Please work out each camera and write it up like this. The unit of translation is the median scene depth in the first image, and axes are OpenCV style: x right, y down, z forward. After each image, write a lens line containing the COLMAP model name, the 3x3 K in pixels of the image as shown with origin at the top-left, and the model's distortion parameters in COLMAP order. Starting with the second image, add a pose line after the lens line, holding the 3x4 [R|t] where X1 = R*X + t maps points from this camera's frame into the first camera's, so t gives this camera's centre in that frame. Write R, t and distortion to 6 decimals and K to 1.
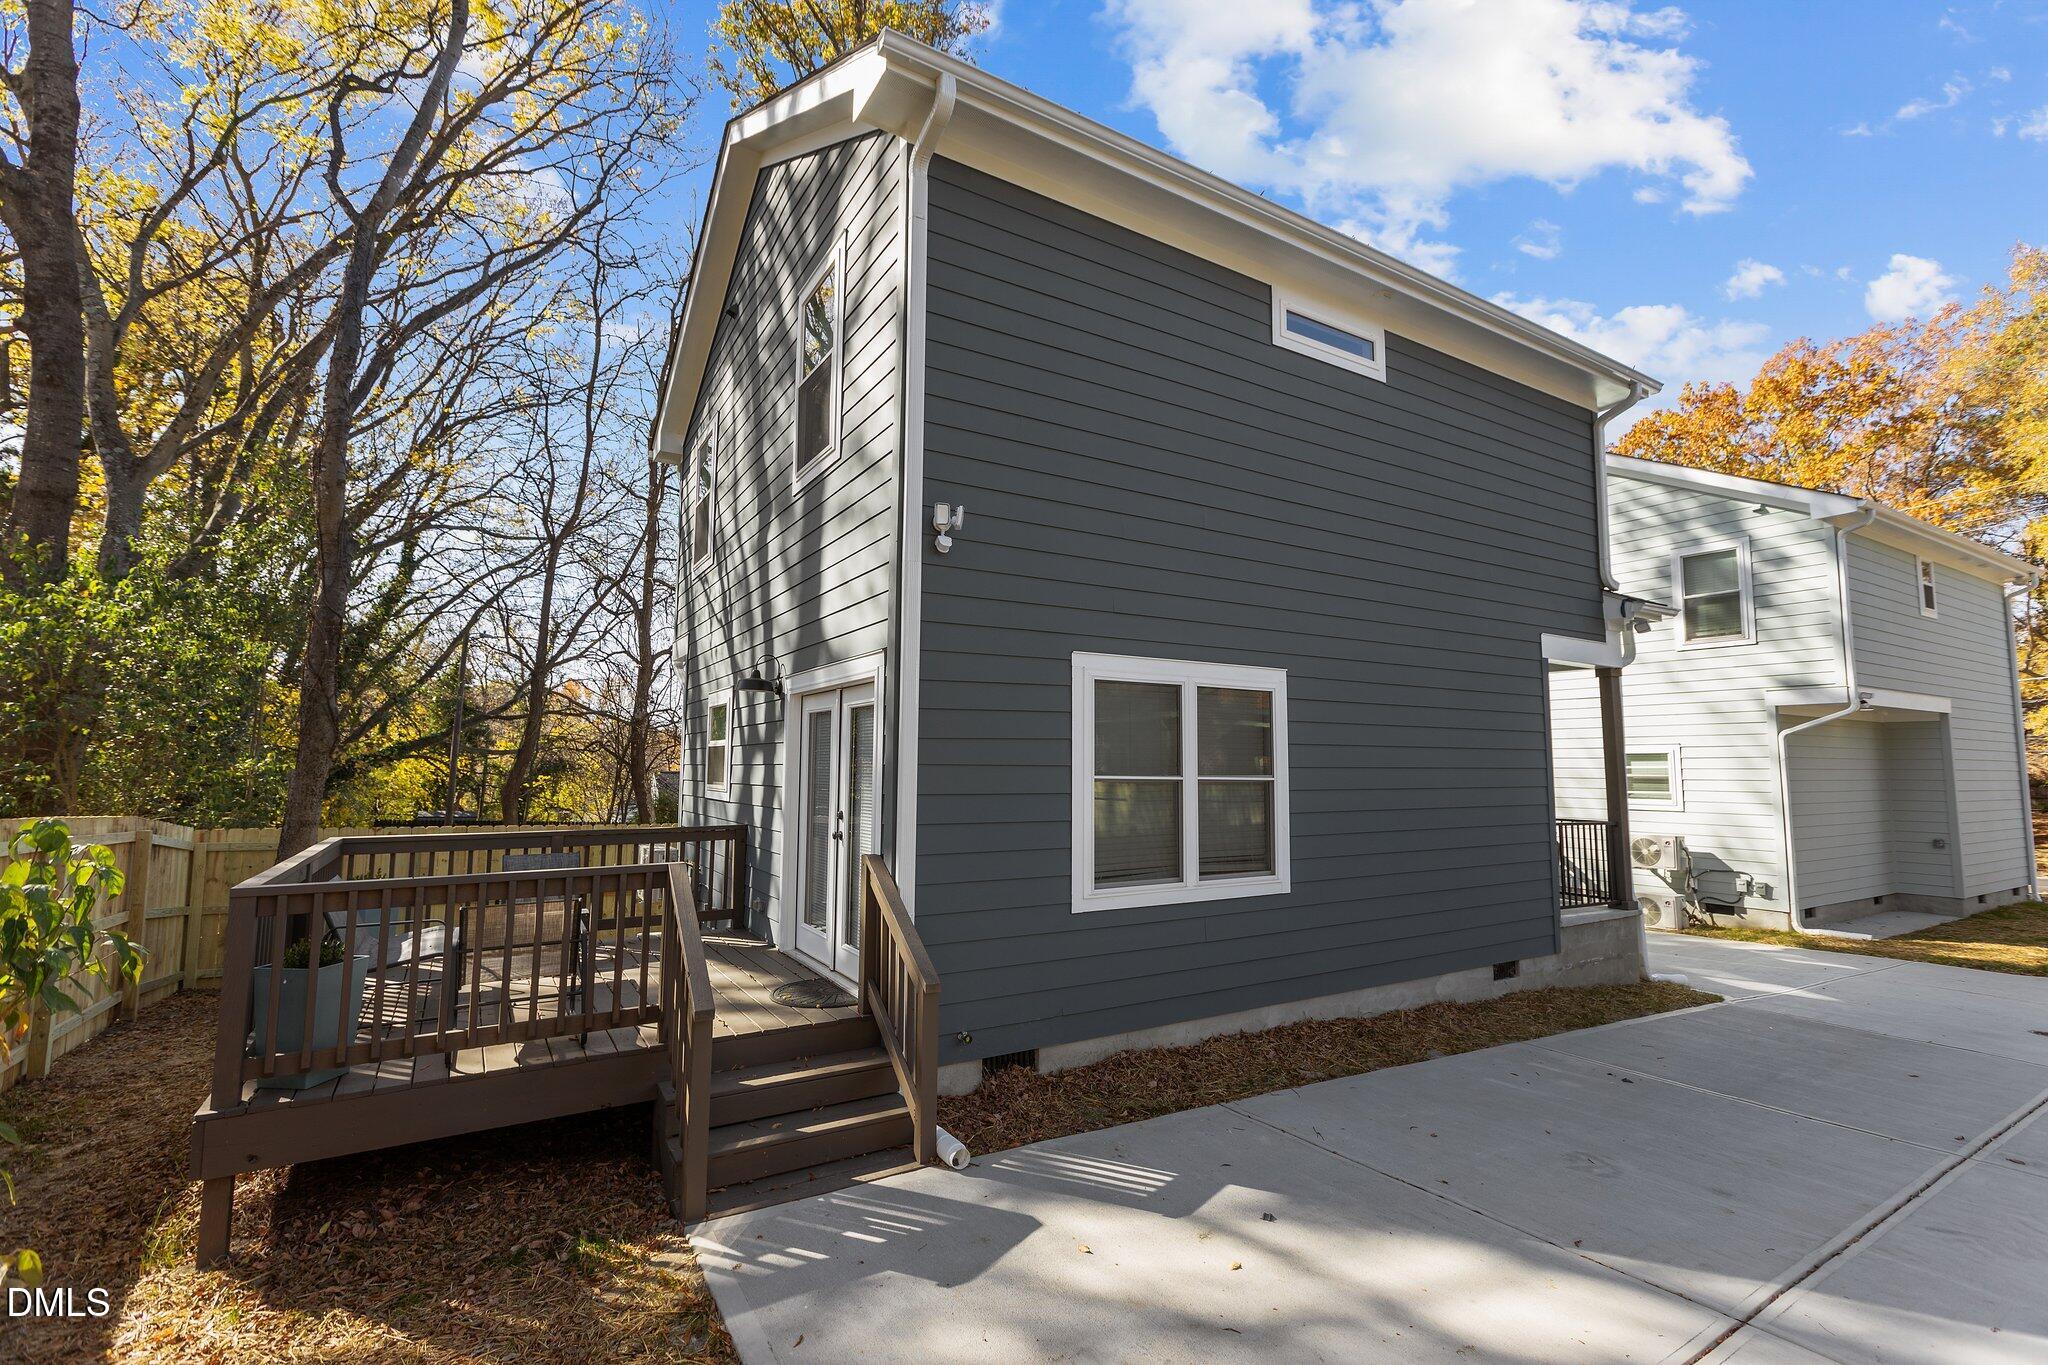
lens RADIAL K [[908.2, 0, 1024.0], [0, 908.2, 682.5], [0, 0, 1]] dist [-0.000372, -0.000320]
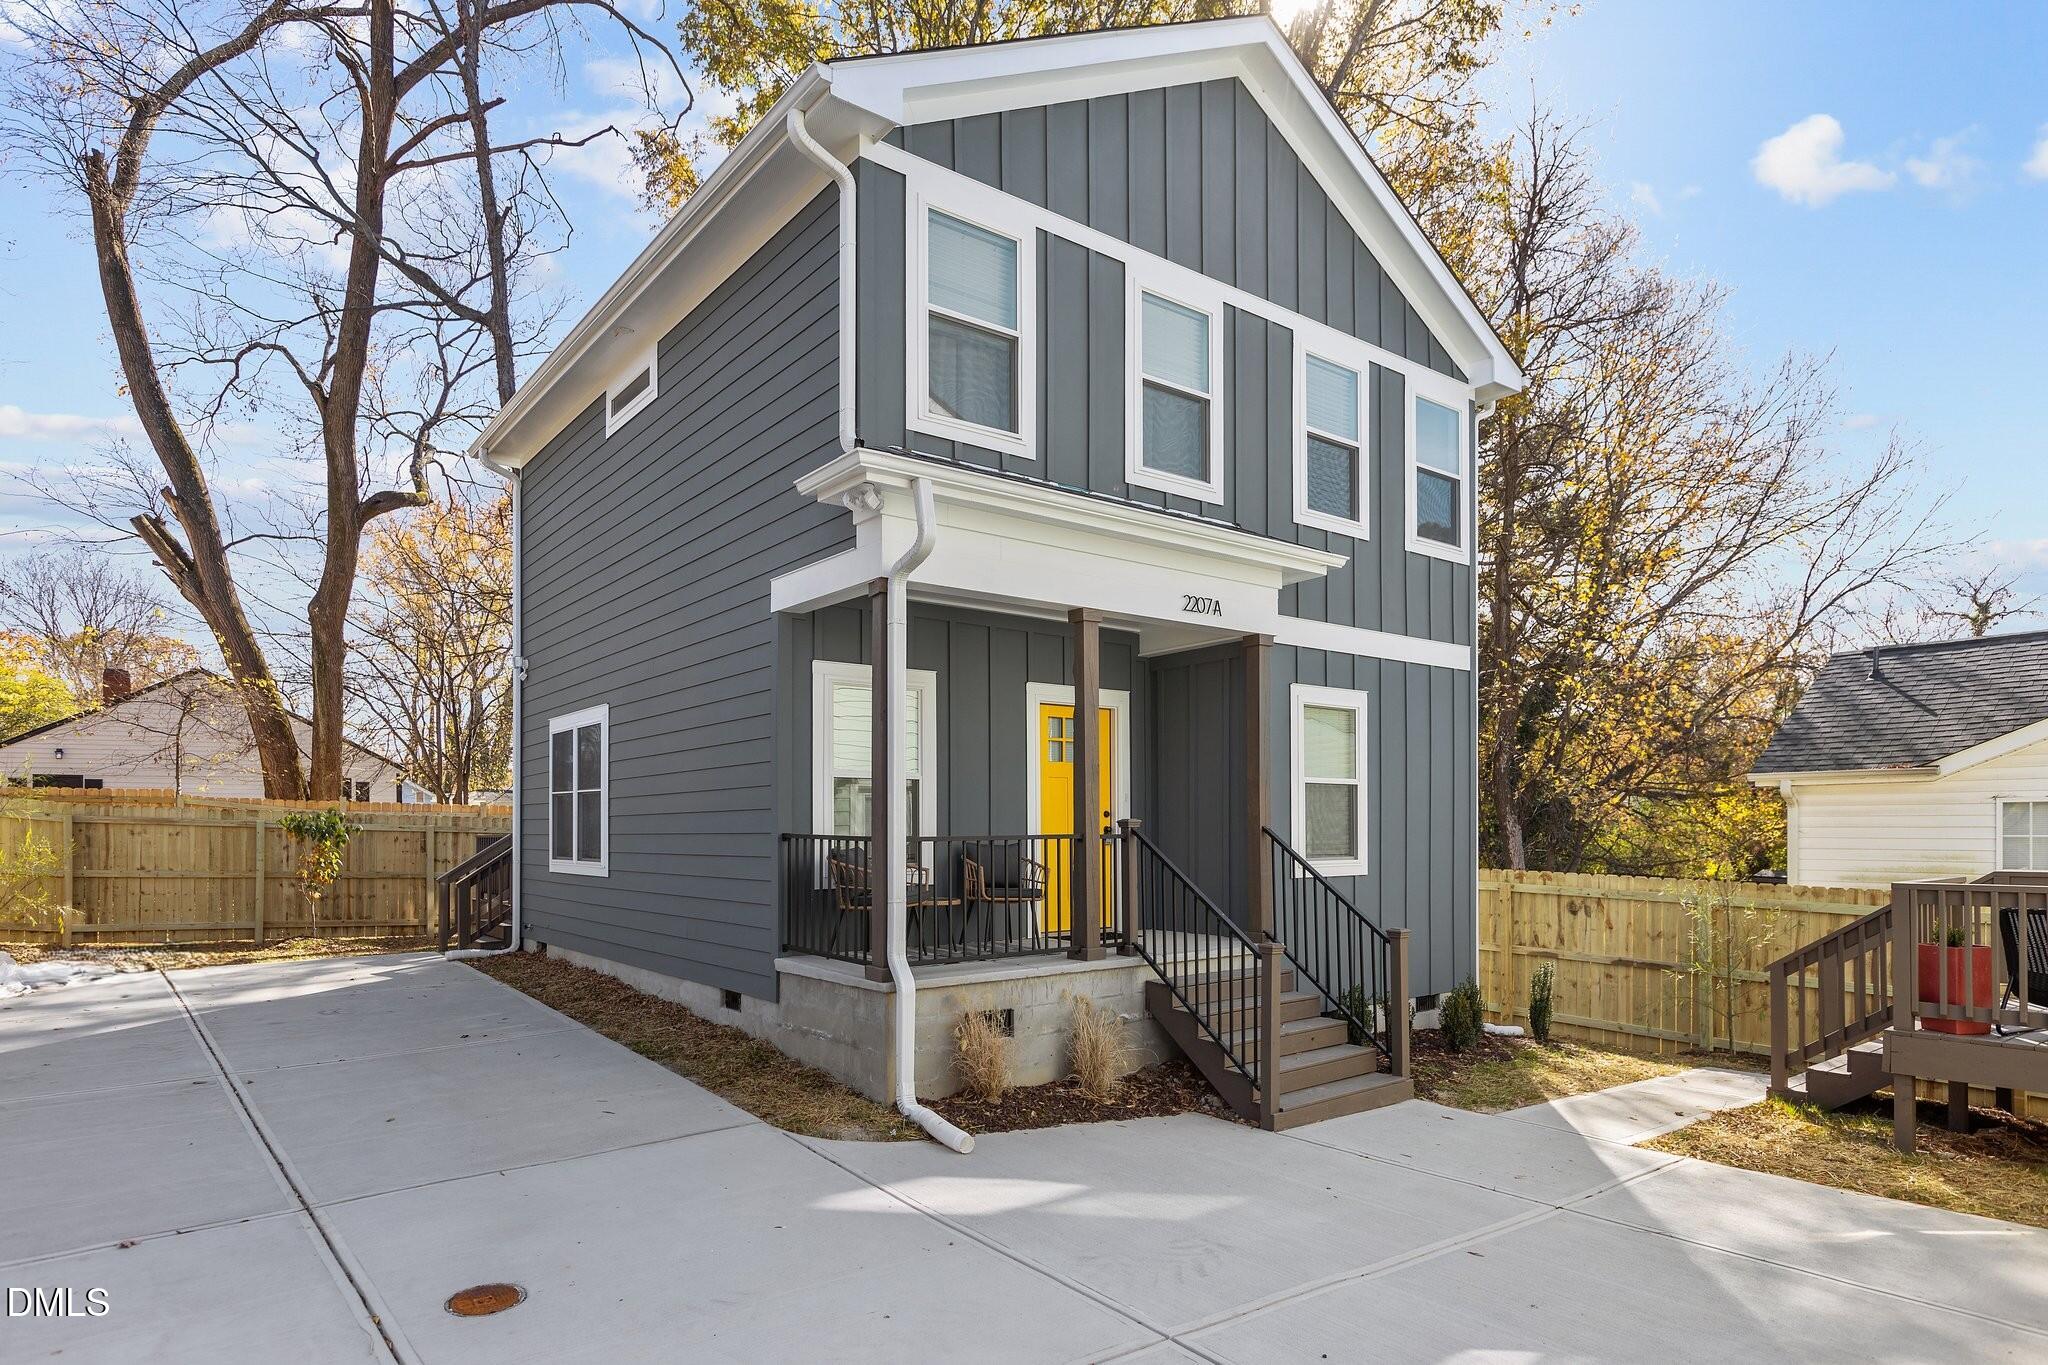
lens RADIAL K [[1146.0, 0, 1056.5], [0, 1146.0, 827.0], [0, 0, 1]] dist [-0.003922, -0.001102]
pose [[0.127961, -0.004900, -0.991767, 1.731327], [0.097253, 0.995230, 0.007630, 0.182207], [0.986999, -0.097428, 0.127827, 1.236807]]
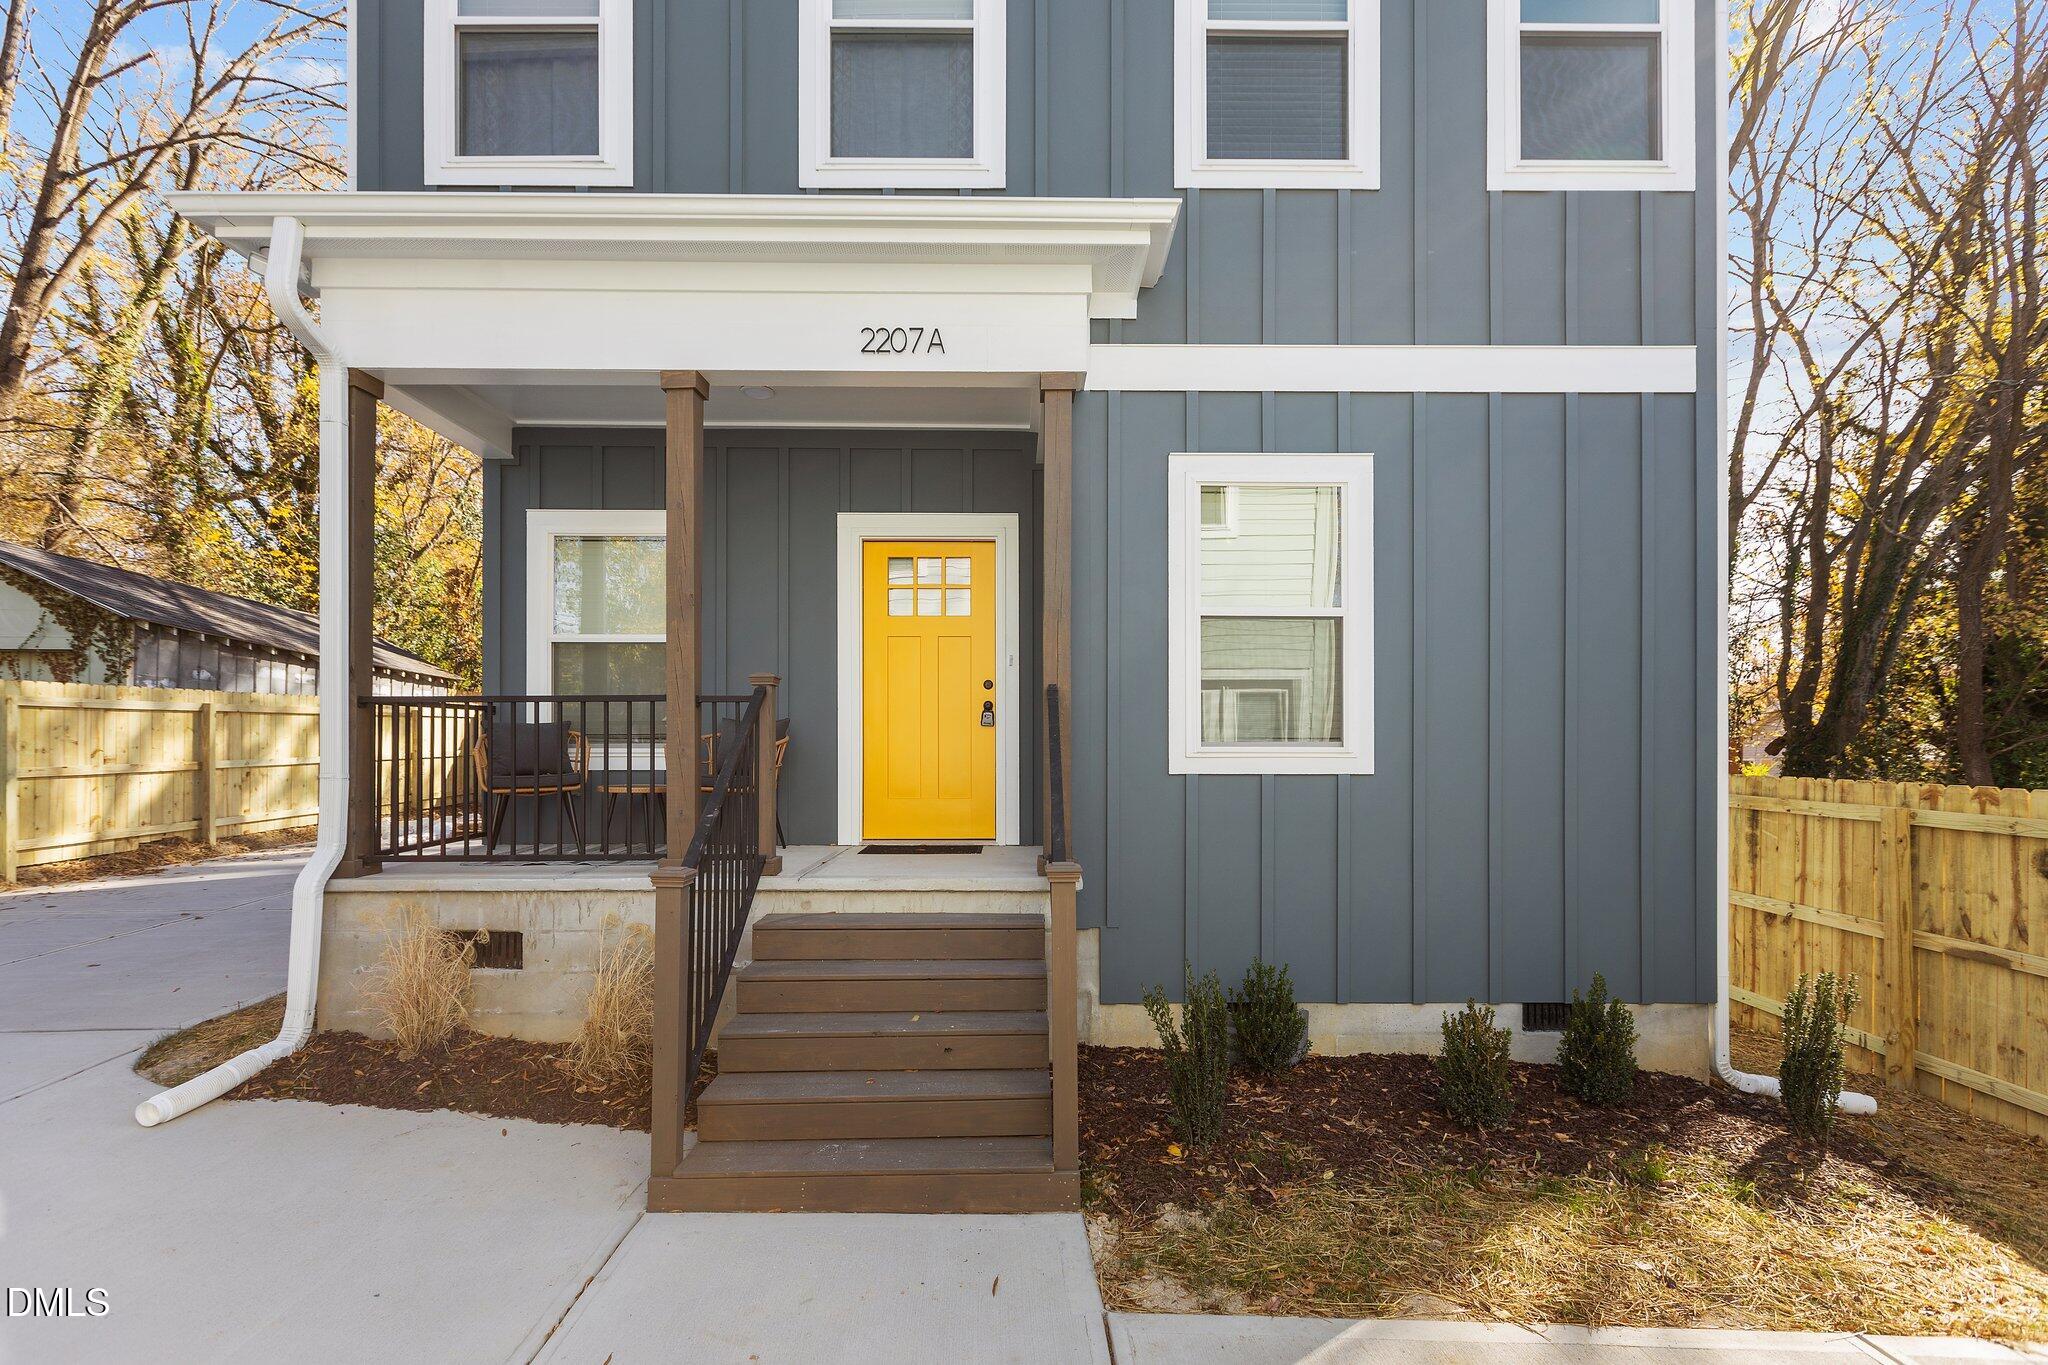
lens RADIAL K [[952.6, 0, 1025.9], [0, 952.6, 746.1], [0, 0, 1]] dist [0.001873, 0.000098]
pose [[-0.506074, -0.008328, -0.862450, 1.071148], [0.077329, 0.995488, -0.054988, 0.288454], [0.859016, -0.094521, -0.503147, 1.930791]]
